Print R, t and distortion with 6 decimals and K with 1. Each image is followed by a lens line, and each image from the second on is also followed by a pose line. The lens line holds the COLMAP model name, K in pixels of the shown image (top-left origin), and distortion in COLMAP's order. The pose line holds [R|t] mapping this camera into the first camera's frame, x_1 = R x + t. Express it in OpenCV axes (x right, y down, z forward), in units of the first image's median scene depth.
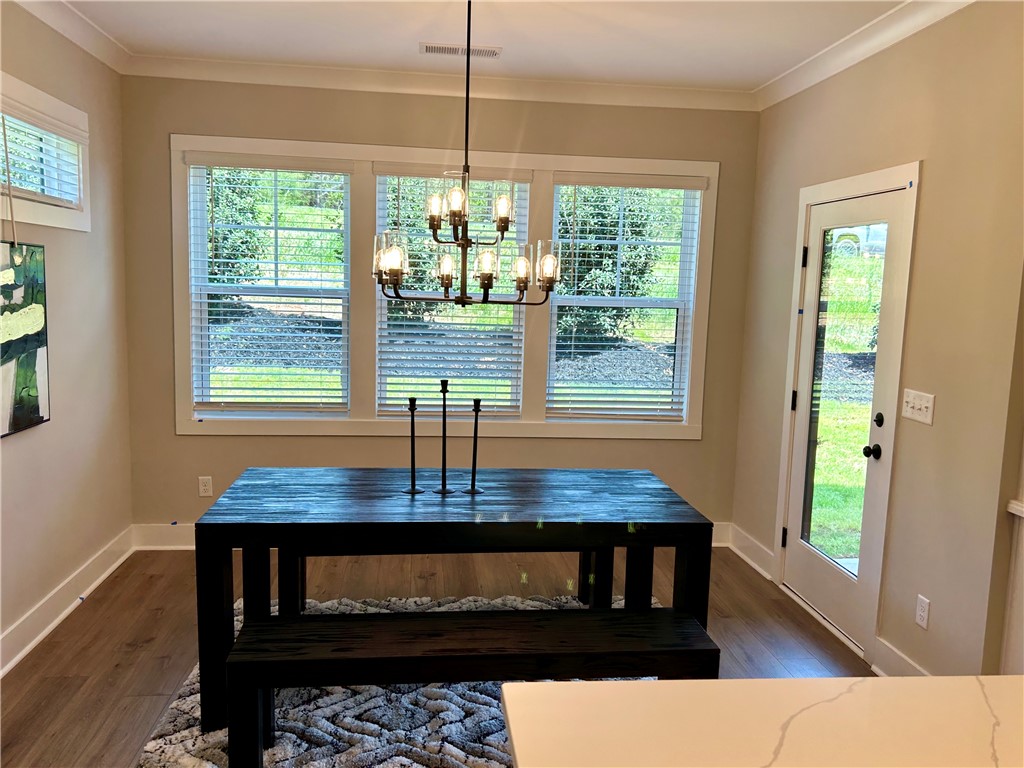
lens RADIAL K [[760.7, 0, 542.7], [0, 760.7, 376.0], [0, 0, 1]] dist [0.044985, -0.060059]
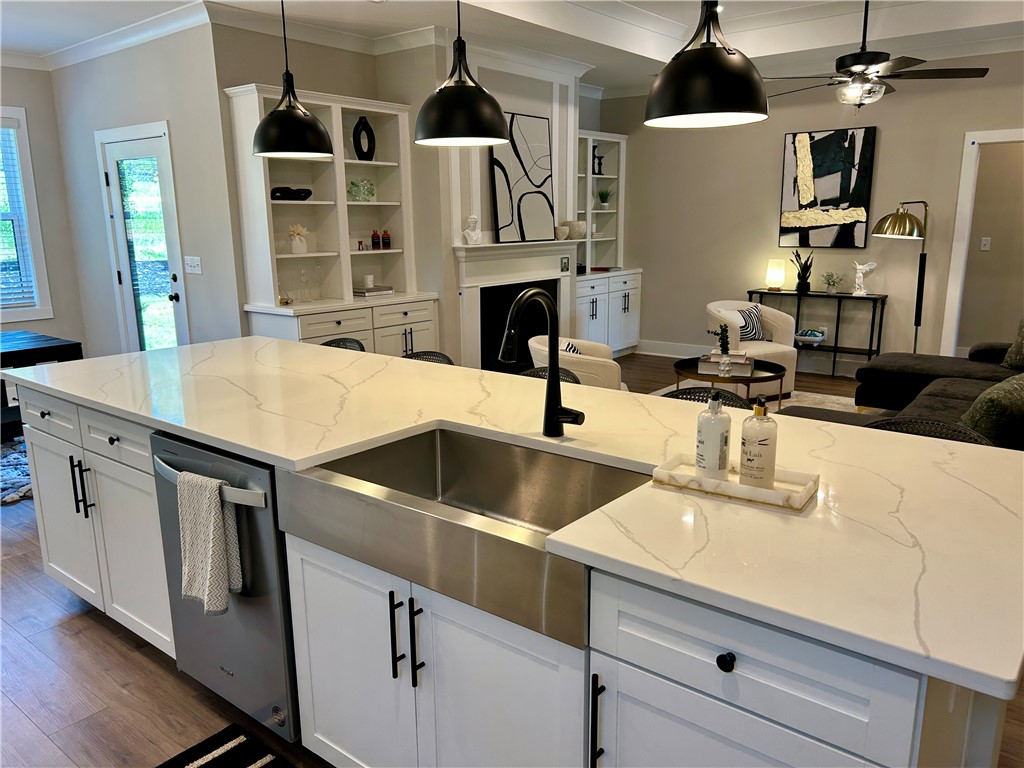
lens RADIAL K [[760.7, 0, 510.7], [0, 760.7, 399.0], [0, 0, 1]] dist [0.044985, -0.060059]
pose [[0.696147, -0.201405, 0.689069, -0.260086], [0.119143, 0.978942, 0.165763, 0.126340], [-0.707944, -0.033298, 0.705483, -0.720929]]
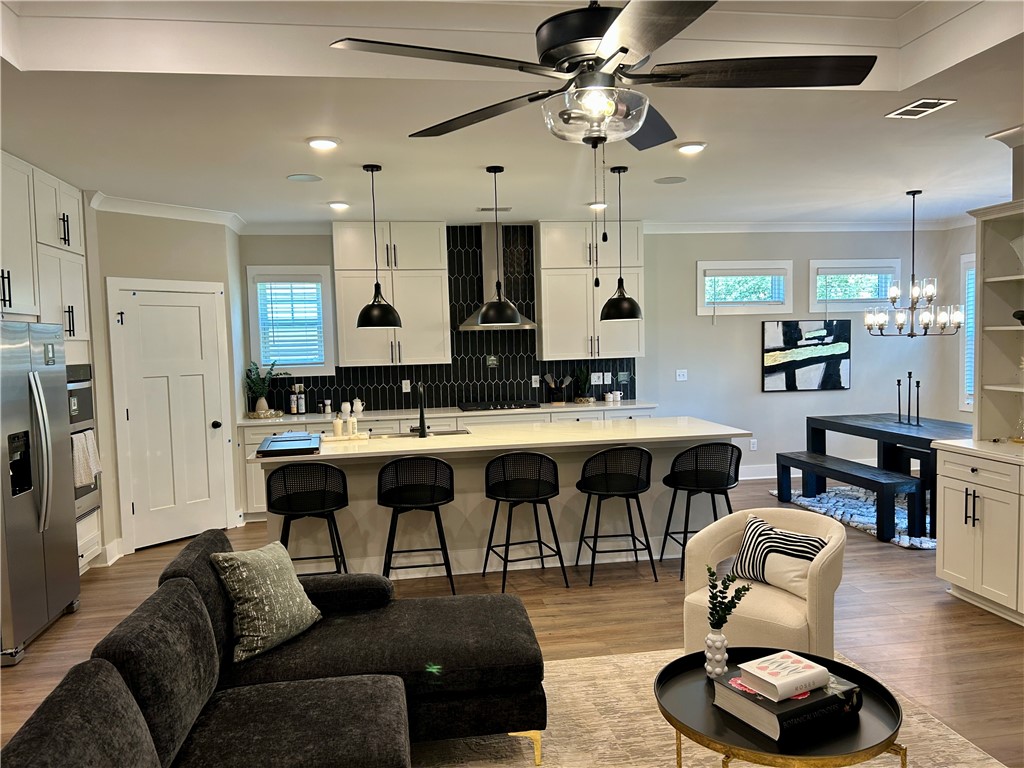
lens RADIAL K [[760.7, 0, 520.5], [0, 760.7, 379.4], [0, 0, 1]] dist [0.044985, -0.060059]
pose [[0.059603, 0.021029, -0.998001, 1.857604], [-0.090303, 0.995792, 0.015590, 0.087558], [0.994129, 0.089193, 0.061251, -0.228925]]
